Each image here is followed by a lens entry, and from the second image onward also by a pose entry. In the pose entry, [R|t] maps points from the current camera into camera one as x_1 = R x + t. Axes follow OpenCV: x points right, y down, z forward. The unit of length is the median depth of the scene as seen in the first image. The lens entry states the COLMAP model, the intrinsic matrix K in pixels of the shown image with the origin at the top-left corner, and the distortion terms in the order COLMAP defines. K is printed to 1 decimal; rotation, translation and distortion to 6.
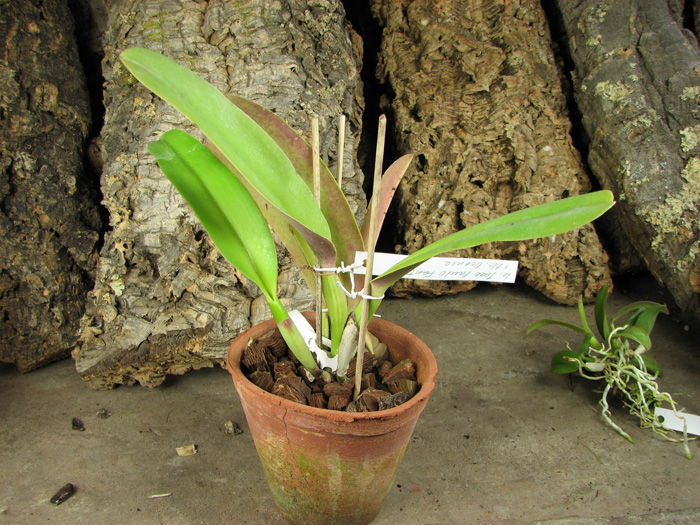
lens RADIAL K [[751.4, 0, 341.7], [0, 751.4, 286.6], [0, 0, 1]] dist [-0.208373, 0.258801]
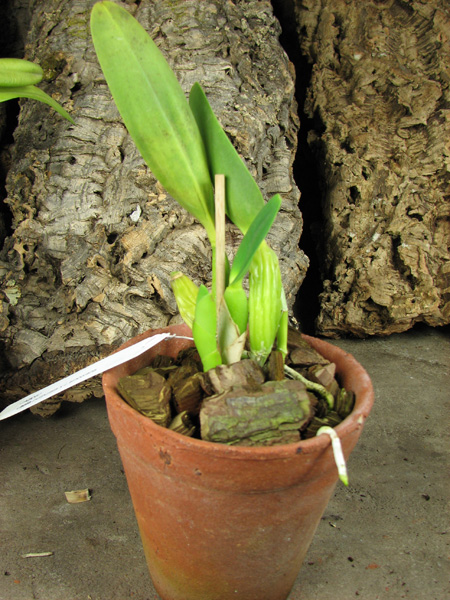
lens RADIAL K [[644.0, 0, 207.5], [0, 644.0, 289.4], [0, 0, 1]] dist [-0.208373, 0.258801]
pose [[0.997847, 0.050259, -0.042127, -0.043716], [-0.054293, 0.993418, -0.100856, 0.050361], [0.036780, 0.102926, 0.994009, 0.252316]]
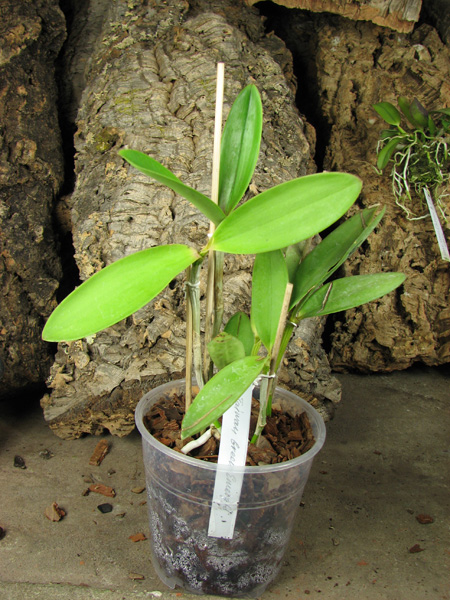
lens RADIAL K [[644.0, 0, 207.5], [0, 644.0, 289.4], [0, 0, 1]] dist [-0.208373, 0.258801]
pose [[0.994120, 0.079634, -0.073379, -0.051923], [-0.088548, 0.987873, -0.127535, 0.035246], [0.062333, 0.133283, 0.989116, 0.115309]]
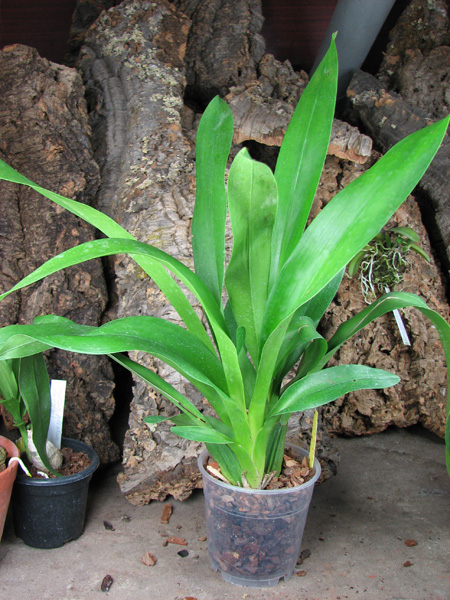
lens RADIAL K [[644.0, 0, 207.5], [0, 644.0, 289.4], [0, 0, 1]] dist [-0.208373, 0.258801]
pose [[0.999750, 0.022275, -0.001723, -0.162317], [-0.022091, 0.974081, -0.225120, 0.019623], [-0.003337, 0.225102, 0.974330, -0.171028]]
